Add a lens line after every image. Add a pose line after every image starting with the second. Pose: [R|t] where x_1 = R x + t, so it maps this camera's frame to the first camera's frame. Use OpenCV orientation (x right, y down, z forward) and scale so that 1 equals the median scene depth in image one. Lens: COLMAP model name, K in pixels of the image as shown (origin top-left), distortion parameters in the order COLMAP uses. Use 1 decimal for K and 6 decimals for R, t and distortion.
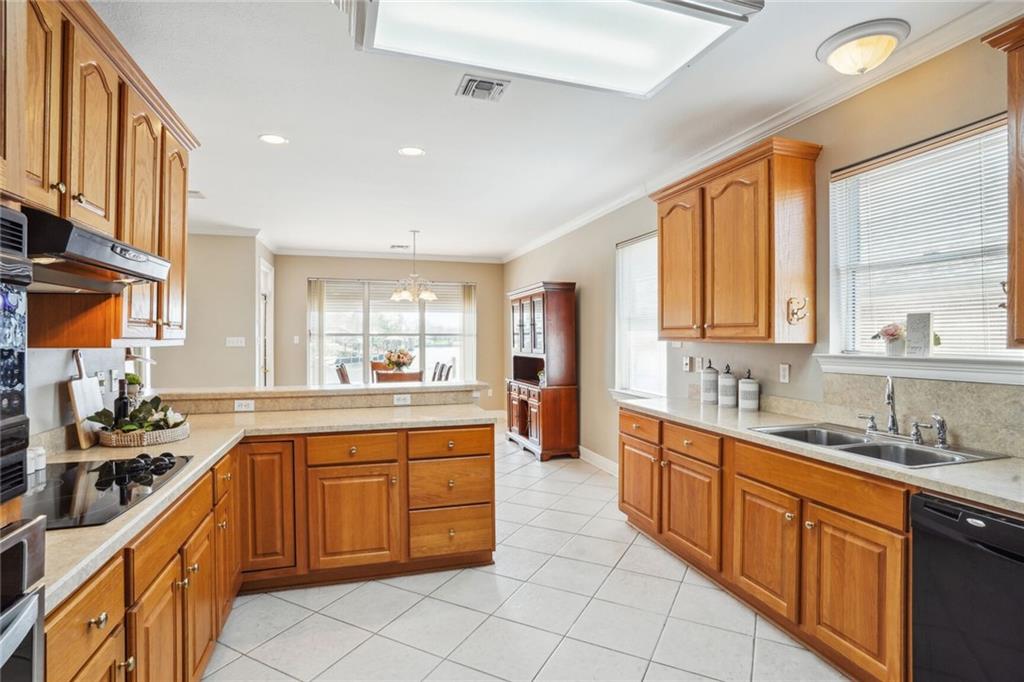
lens RADIAL K [[511.1, 0, 512.0], [0, 511.1, 341.0], [0, 0, 1]] dist [-0.080084, 0.040247]
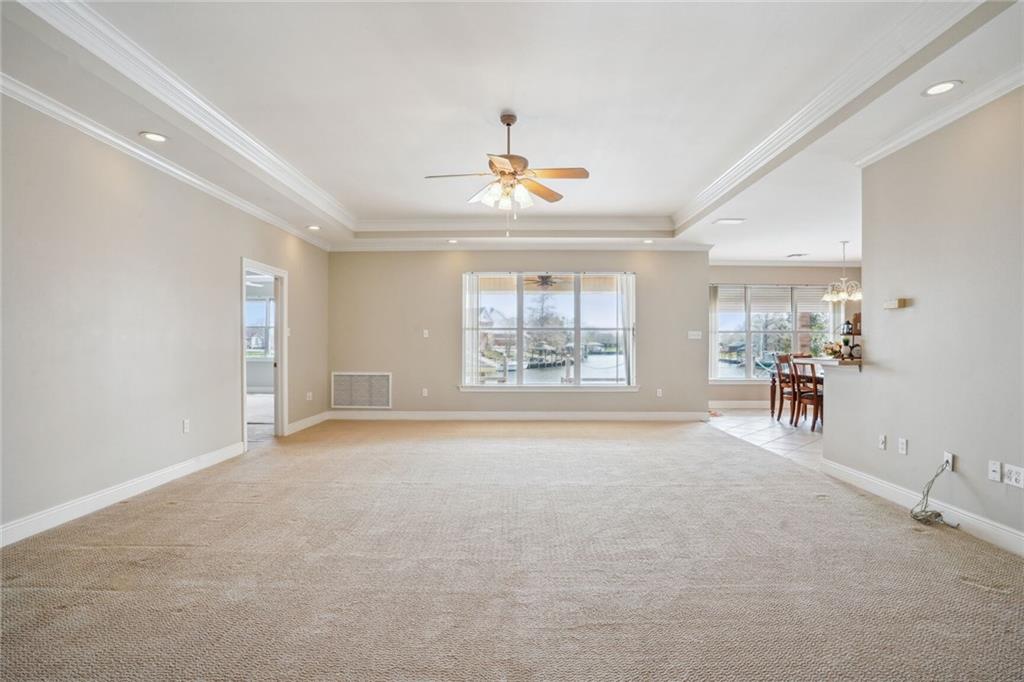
lens RADIAL K [[511.1, 0, 512.0], [0, 511.1, 341.0], [0, 0, 1]] dist [-0.080084, 0.040247]
pose [[0.949781, -0.001470, -0.312912, -0.487423], [-0.003220, 0.999890, -0.014472, 0.029144], [0.312899, 0.014753, 0.949672, -0.299071]]
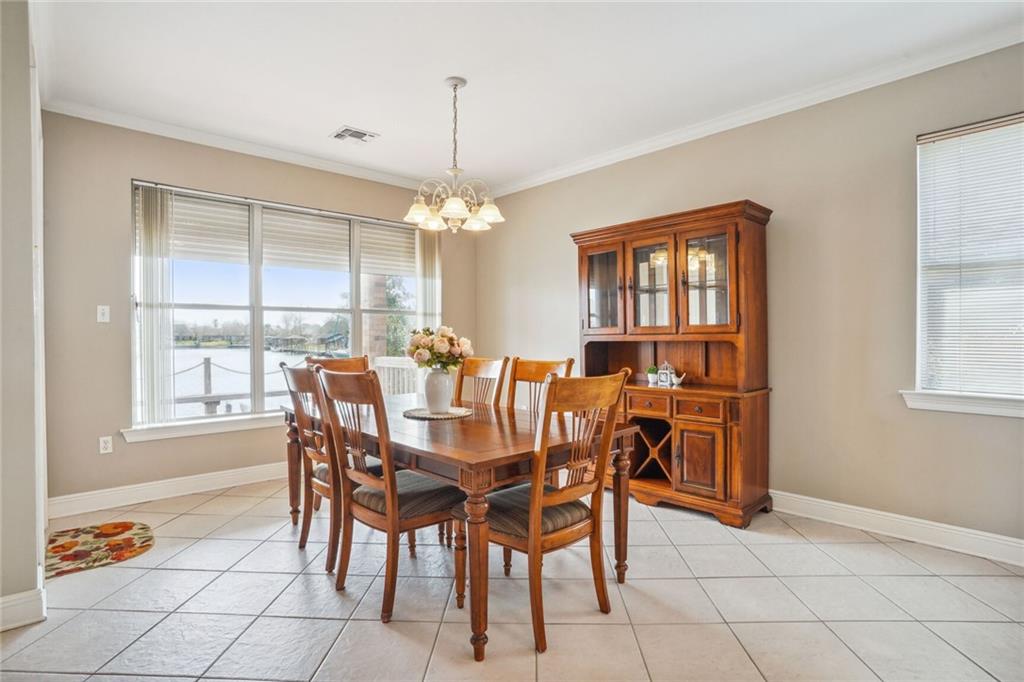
lens RADIAL K [[511.1, 0, 512.0], [0, 511.1, 341.0], [0, 0, 1]] dist [-0.080084, 0.040247]
pose [[0.900577, -0.009727, 0.434588, -0.302004], [0.008960, 0.999953, 0.003813, 0.022896], [-0.434605, 0.000460, 0.900621, 0.473280]]
